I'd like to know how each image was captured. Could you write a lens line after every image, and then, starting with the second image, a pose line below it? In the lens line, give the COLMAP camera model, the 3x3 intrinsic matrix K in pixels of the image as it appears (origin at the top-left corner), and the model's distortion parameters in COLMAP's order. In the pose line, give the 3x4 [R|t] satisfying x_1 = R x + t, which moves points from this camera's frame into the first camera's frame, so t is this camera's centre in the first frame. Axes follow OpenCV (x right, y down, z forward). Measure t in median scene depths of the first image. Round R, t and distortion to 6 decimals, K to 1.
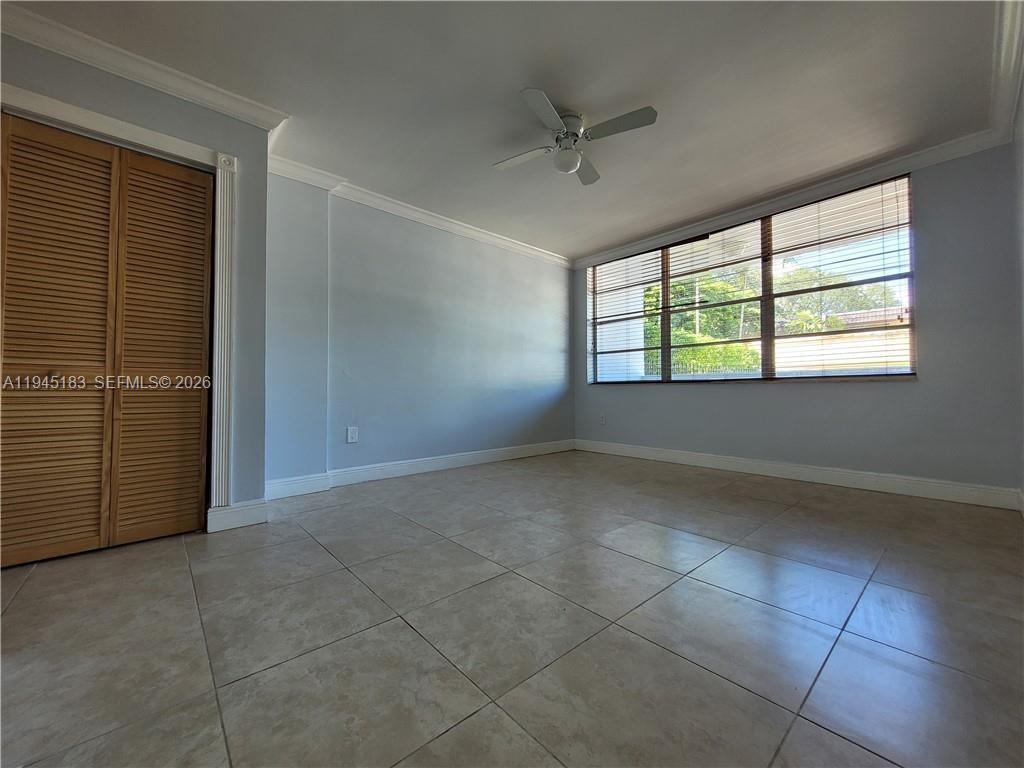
lens RADIAL K [[407.3, 0, 506.2], [0, 407.3, 381.8], [0, 0, 1]] dist [0.002823, 0.000074]
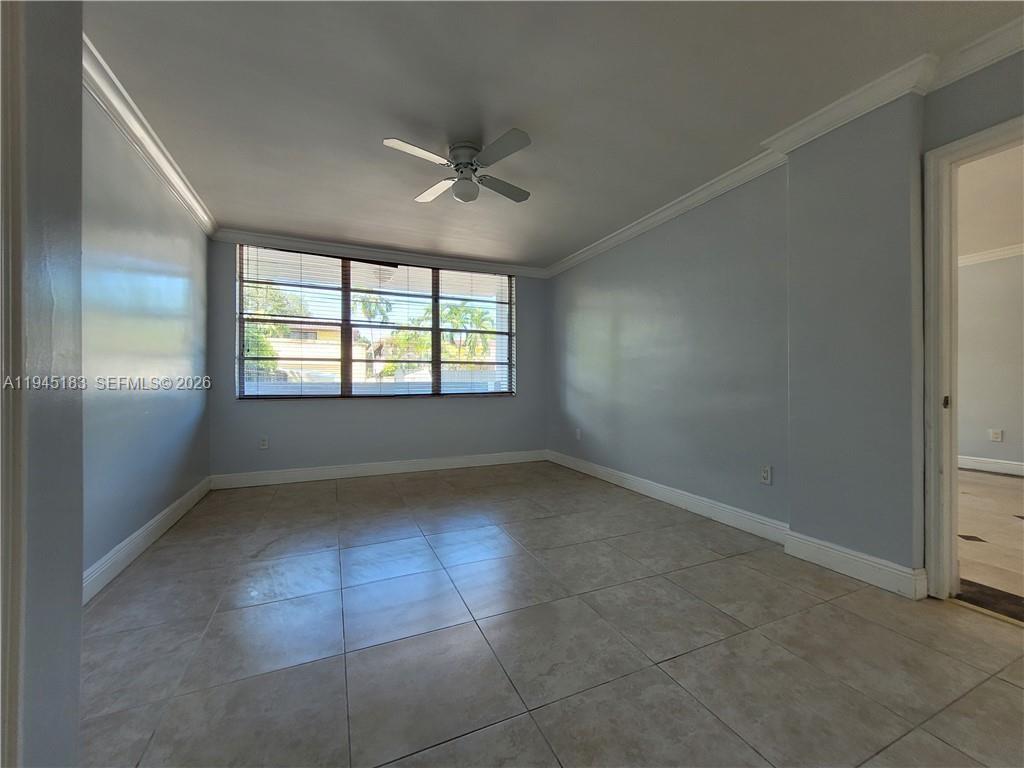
lens RADIAL K [[407.3, 0, 508.3], [0, 407.3, 384.8], [0, 0, 1]] dist [0.002823, 0.000074]
pose [[0.289338, -0.002451, 0.957224, -0.786423], [-0.024791, 0.999642, 0.010053, -0.085014], [-0.956906, -0.026639, 0.289174, 0.614838]]
